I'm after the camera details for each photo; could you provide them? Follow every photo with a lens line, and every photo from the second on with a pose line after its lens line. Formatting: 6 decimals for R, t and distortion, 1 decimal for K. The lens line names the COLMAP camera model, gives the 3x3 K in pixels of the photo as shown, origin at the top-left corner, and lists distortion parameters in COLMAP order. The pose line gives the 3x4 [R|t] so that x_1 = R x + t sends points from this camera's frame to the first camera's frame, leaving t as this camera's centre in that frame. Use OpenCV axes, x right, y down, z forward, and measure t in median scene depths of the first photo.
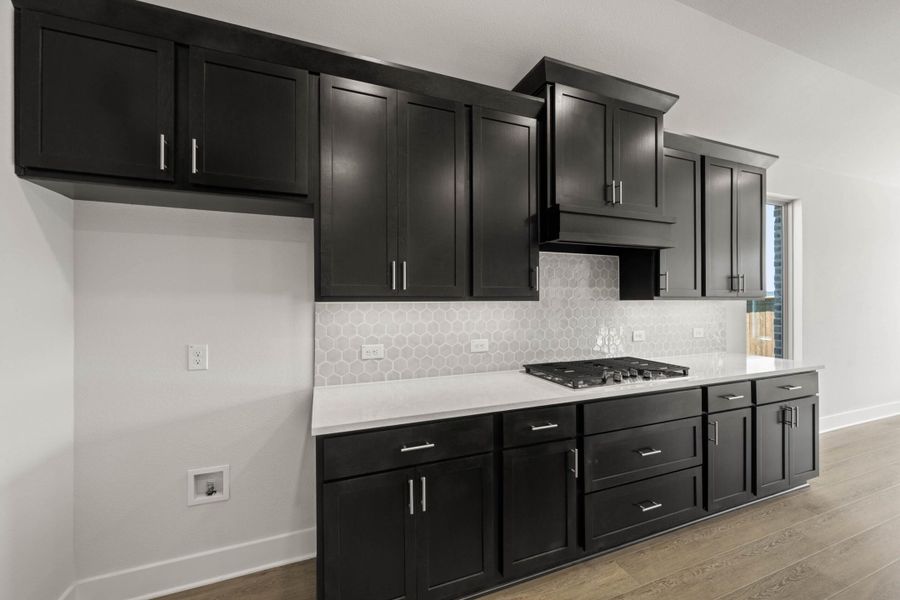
lens RADIAL K [[350.1, 0, 451.4], [0, 350.1, 300.9], [0, 0, 1]] dist [0.000144, 0.000045]
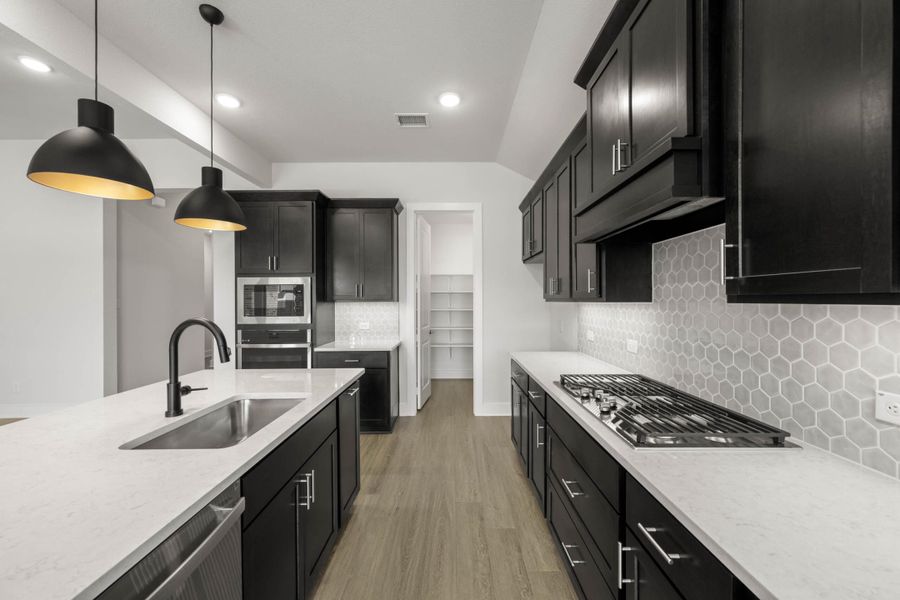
lens RADIAL K [[350.1, 0, 451.4], [0, 350.1, 300.9], [0, 0, 1]] dist [0.000144, 0.000045]
pose [[-0.351318, 0.001098, -0.936256, 1.258640], [0.003326, 0.999994, -0.000075, -0.005851], [0.936250, -0.003141, -0.351319, 0.903262]]
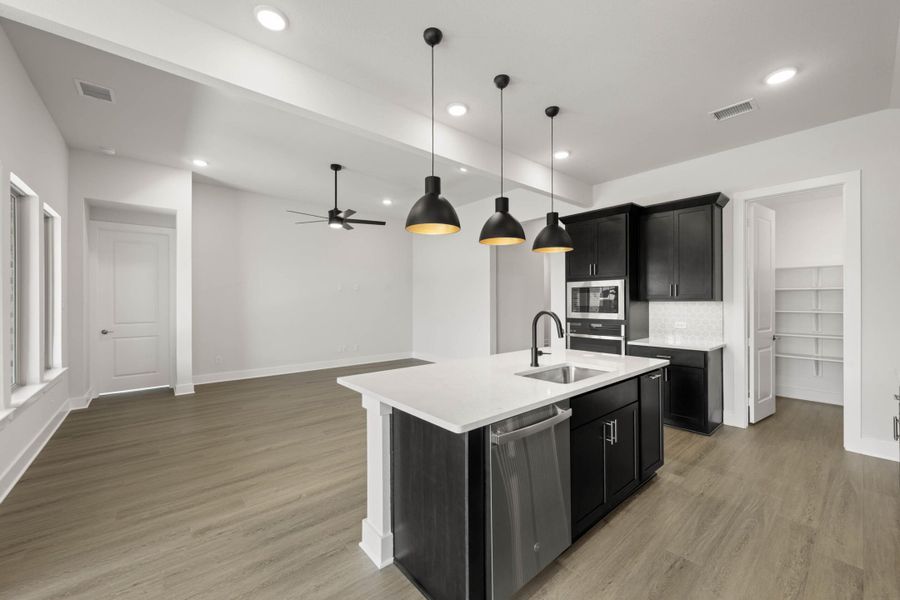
lens RADIAL K [[350.1, 0, 451.4], [0, 350.1, 300.9], [0, 0, 1]] dist [0.000144, 0.000045]
pose [[-0.941212, 0.001493, -0.337813, 1.482135], [0.002078, 0.999997, -0.001370, -0.004047], [0.337810, -0.001992, -0.941212, 1.185536]]
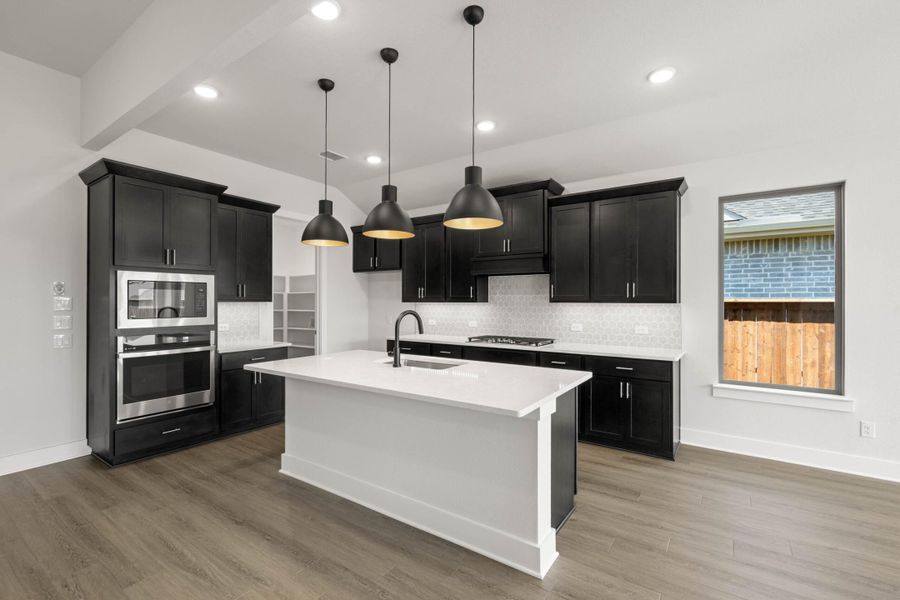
lens RADIAL K [[404.0, 0, 450.0], [0, 404.0, 300.0], [0, 0, 1]] dist [-0.001694, -0.000240]
pose [[0.563774, 0.003223, -0.825923, 2.056185], [-0.003334, 0.999993, 0.001627, -0.018851], [0.825922, 0.001836, 0.563781, -0.475338]]
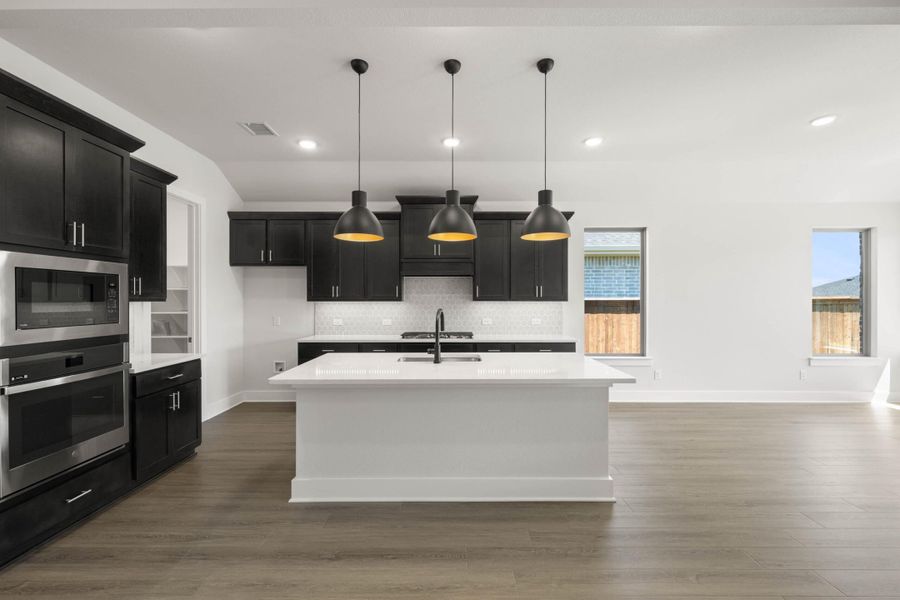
lens RADIAL K [[389.9, 0, 450.0], [0, 389.9, 300.0], [0, 0, 1]] dist [0.000470, 0.000008]
pose [[0.932407, 0.003961, -0.361389, 1.357259], [-0.003167, 0.999991, 0.002791, -0.016550], [0.361397, -0.001458, 0.932411, -1.127750]]
